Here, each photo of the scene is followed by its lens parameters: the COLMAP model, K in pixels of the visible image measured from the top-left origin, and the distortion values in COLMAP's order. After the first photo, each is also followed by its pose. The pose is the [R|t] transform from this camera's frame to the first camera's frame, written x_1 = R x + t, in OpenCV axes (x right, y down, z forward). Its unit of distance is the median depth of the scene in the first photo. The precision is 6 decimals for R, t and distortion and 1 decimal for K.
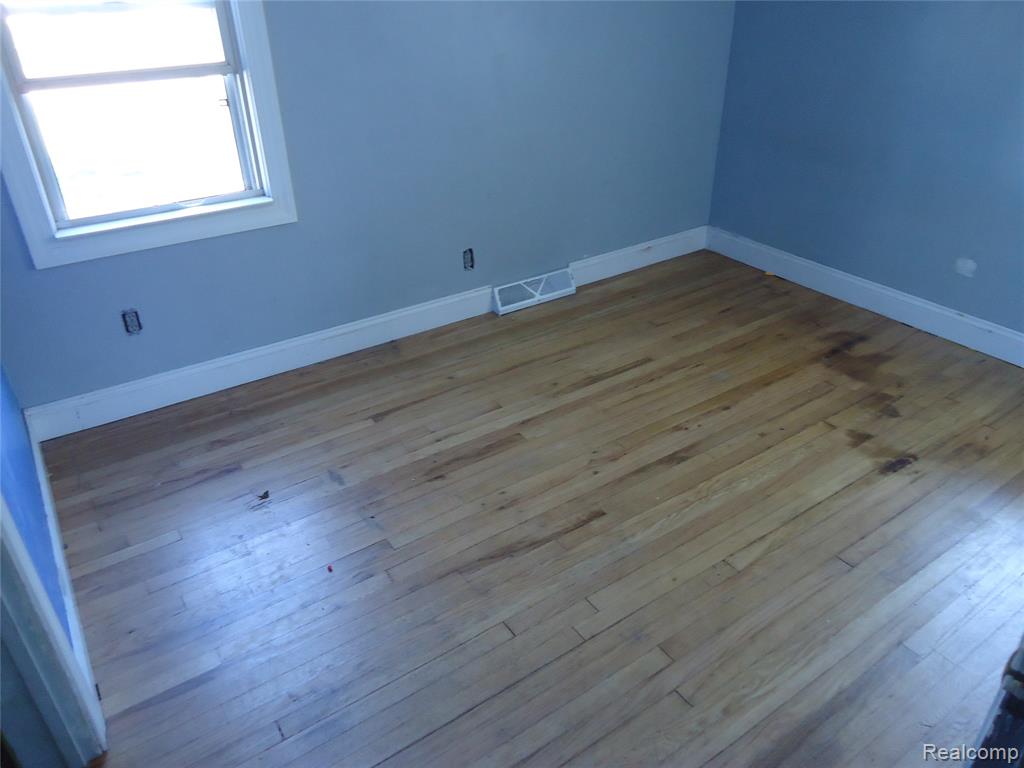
lens RADIAL K [[742.9, 0, 511.6], [0, 742.9, 383.2], [0, 0, 1]] dist [0.004231, -0.004977]
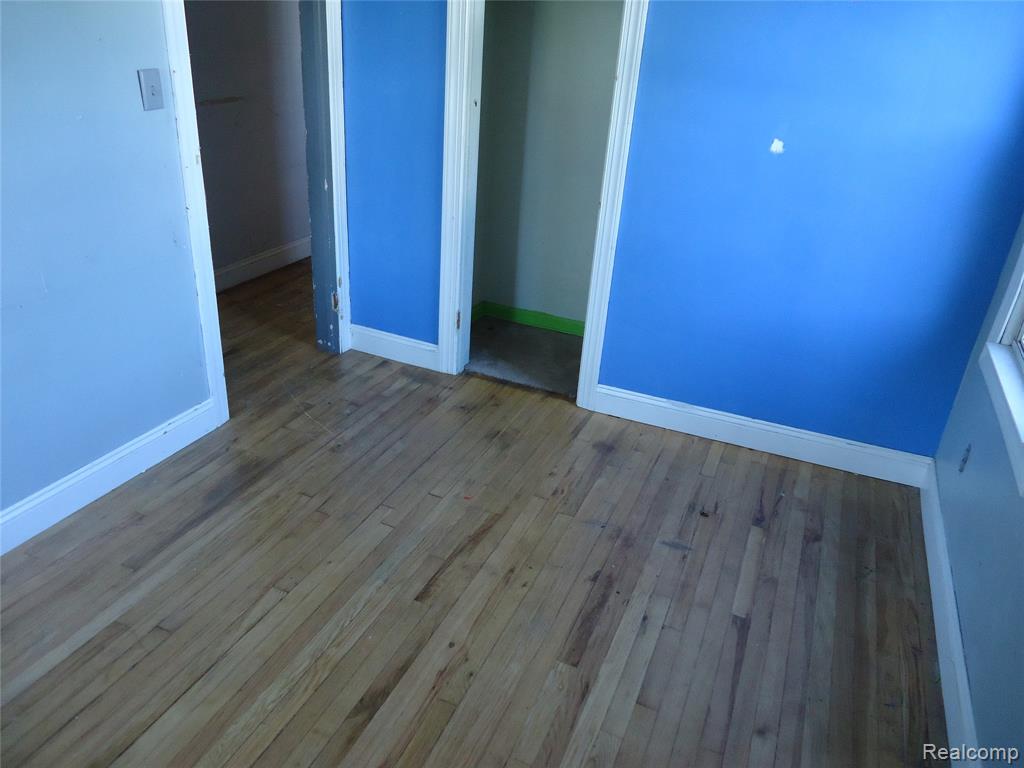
lens RADIAL K [[742.9, 0, 509.9], [0, 742.9, 384.3], [0, 0, 1]] dist [0.004231, -0.004977]
pose [[-0.842195, 0.206529, -0.498049, 0.438326], [-0.314217, 0.562648, 0.764654, -0.742817], [0.438150, 0.800483, -0.408964, 1.208412]]
